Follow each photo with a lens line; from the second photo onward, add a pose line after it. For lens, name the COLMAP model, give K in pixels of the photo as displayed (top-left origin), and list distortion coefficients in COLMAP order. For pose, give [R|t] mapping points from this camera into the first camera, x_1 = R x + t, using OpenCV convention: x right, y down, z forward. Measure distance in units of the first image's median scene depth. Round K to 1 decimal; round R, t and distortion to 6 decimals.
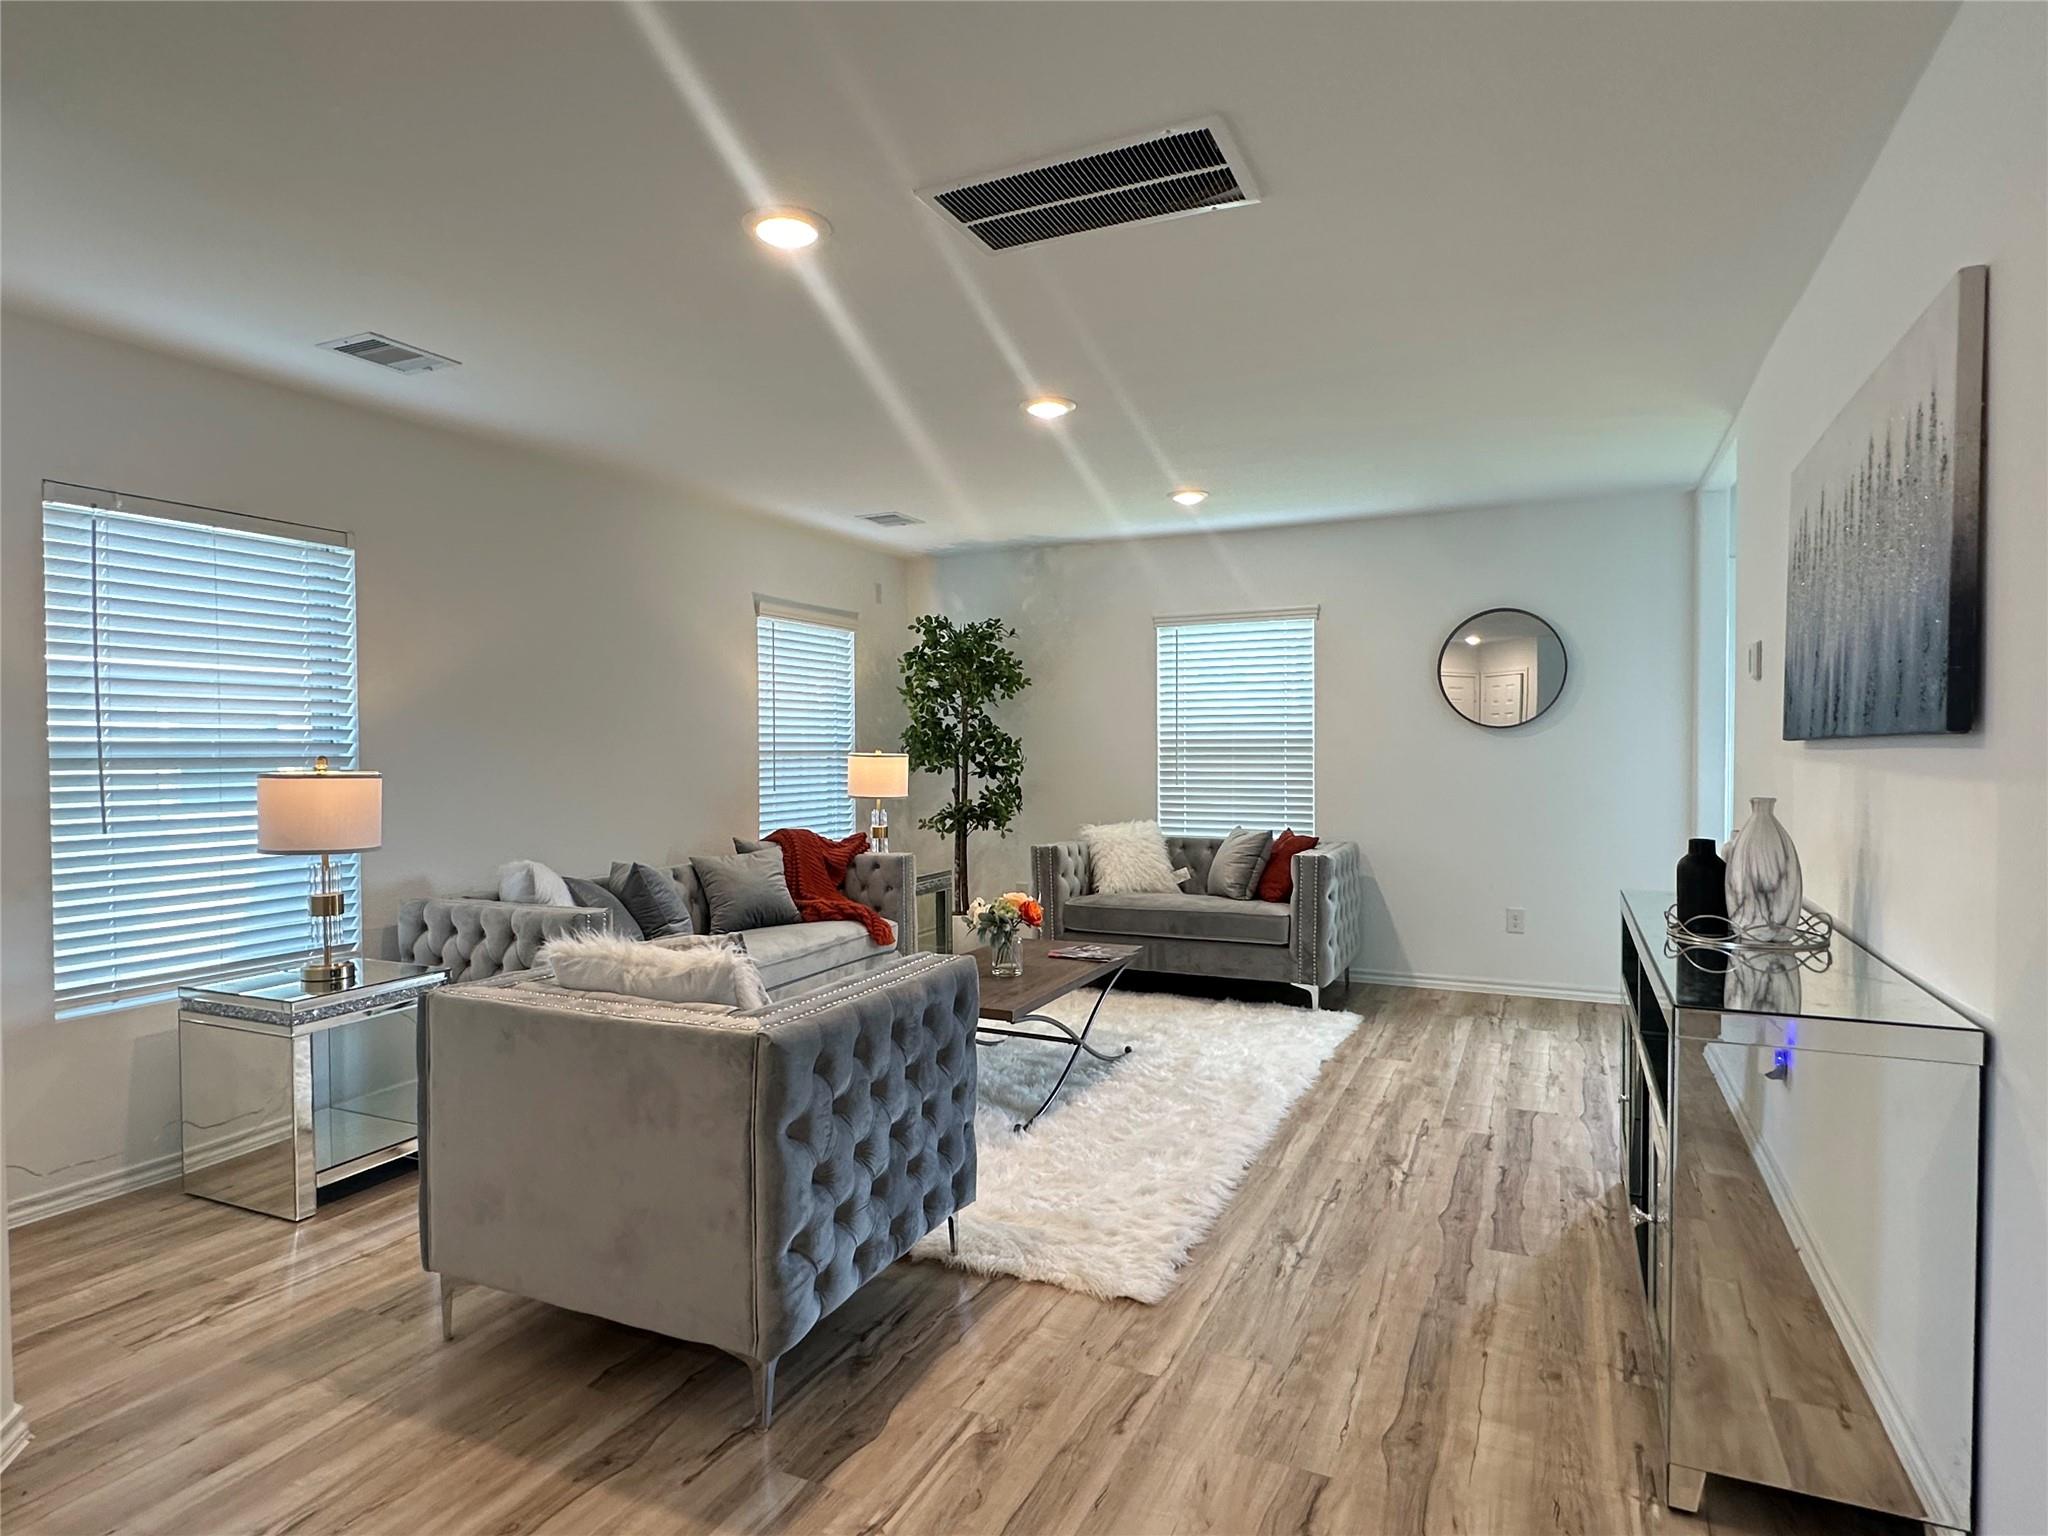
lens RADIAL K [[1144.3, 0, 1024.0], [0, 1144.3, 768.0], [0, 0, 1]] dist [0.001400, 0.000086]
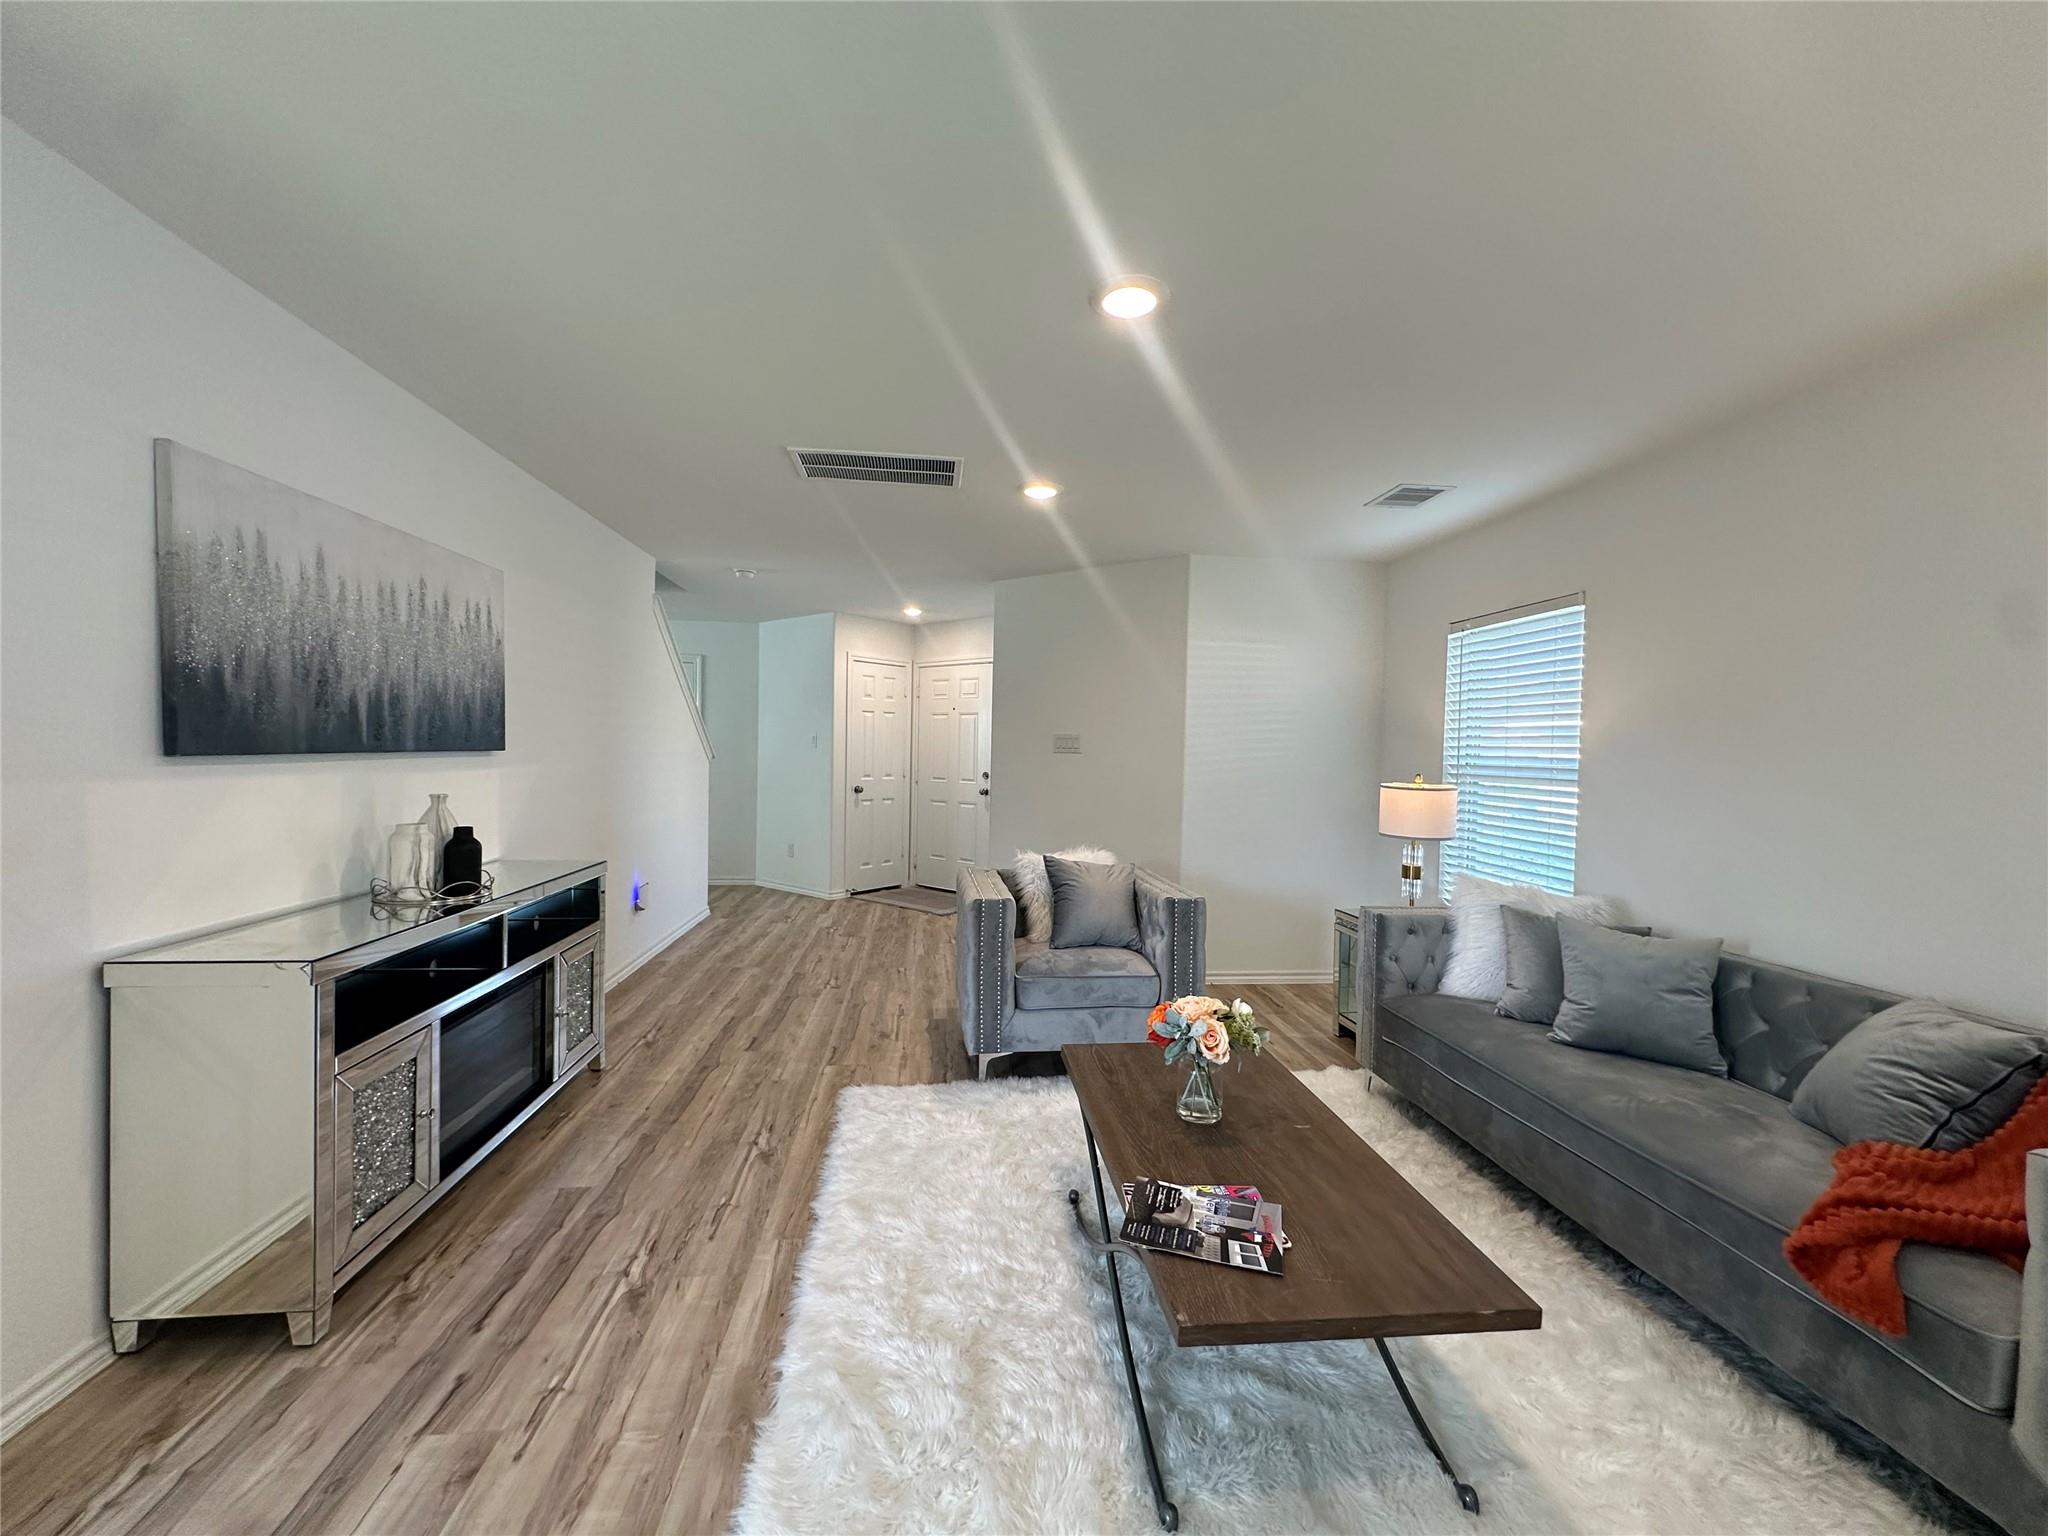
lens RADIAL K [[816.5, 0, 1024.0], [0, 816.5, 768.0], [0, 0, 1]] dist [-0.002317, 0.000271]
pose [[-0.853198, 0.001332, -0.521585, 0.406282], [-0.023084, 0.998920, 0.040312, -0.051076], [0.521076, 0.046435, -0.852246, 1.690656]]
